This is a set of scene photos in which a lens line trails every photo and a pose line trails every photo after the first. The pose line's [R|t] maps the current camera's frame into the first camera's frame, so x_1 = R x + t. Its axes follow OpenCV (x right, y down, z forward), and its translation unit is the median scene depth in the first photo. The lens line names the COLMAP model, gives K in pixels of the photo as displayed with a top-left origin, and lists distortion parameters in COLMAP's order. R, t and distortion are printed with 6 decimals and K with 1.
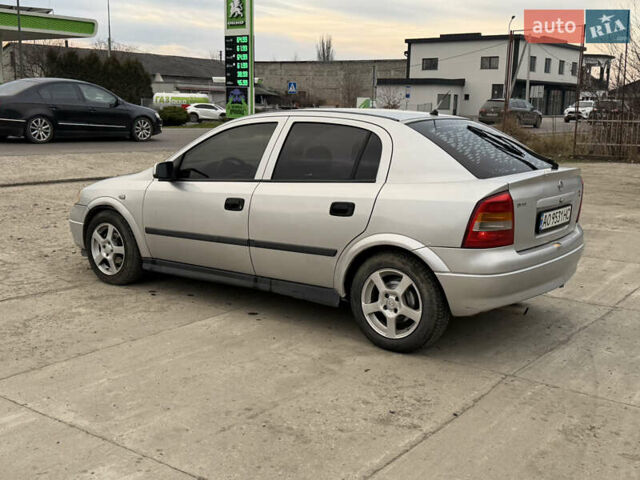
lens RADIAL K [[739.0, 0, 316.2], [0, 739.0, 244.4], [0, 0, 1]] dist [0.058551, 0.000000]
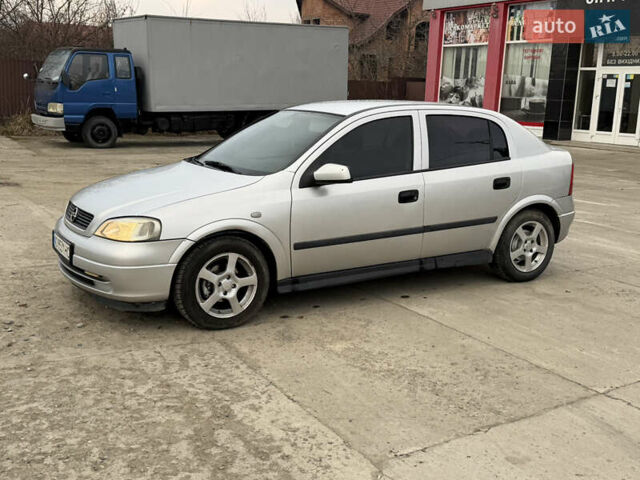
lens RADIAL K [[739.0, 0, 320.0], [0, 739.0, 237.1], [0, 0, 1]] dist [0.058551, 0.000000]
pose [[0.374277, -0.188149, 0.908029, -0.990566], [0.153315, 0.978280, 0.139511, -0.144397], [-0.914555, 0.086999, 0.394994, 0.625454]]
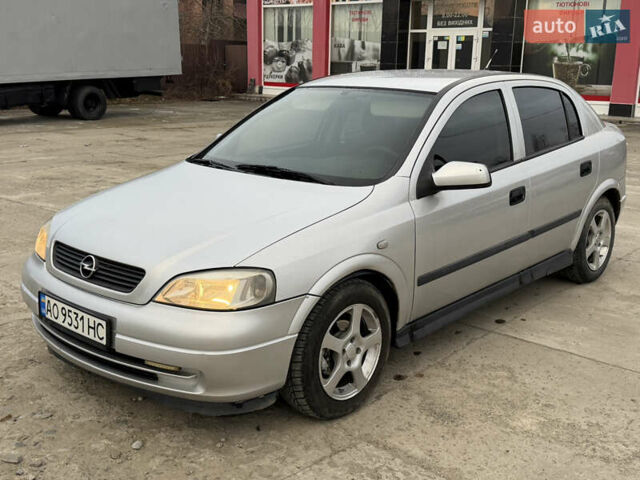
lens RADIAL K [[739.0, 0, 317.3], [0, 739.0, 236.2], [0, 0, 1]] dist [0.058551, 0.000000]
pose [[0.084654, -0.249603, 0.964641, -0.813693], [0.179302, 0.956129, 0.231665, -0.210852], [-0.980145, 0.153351, 0.125694, 0.990100]]
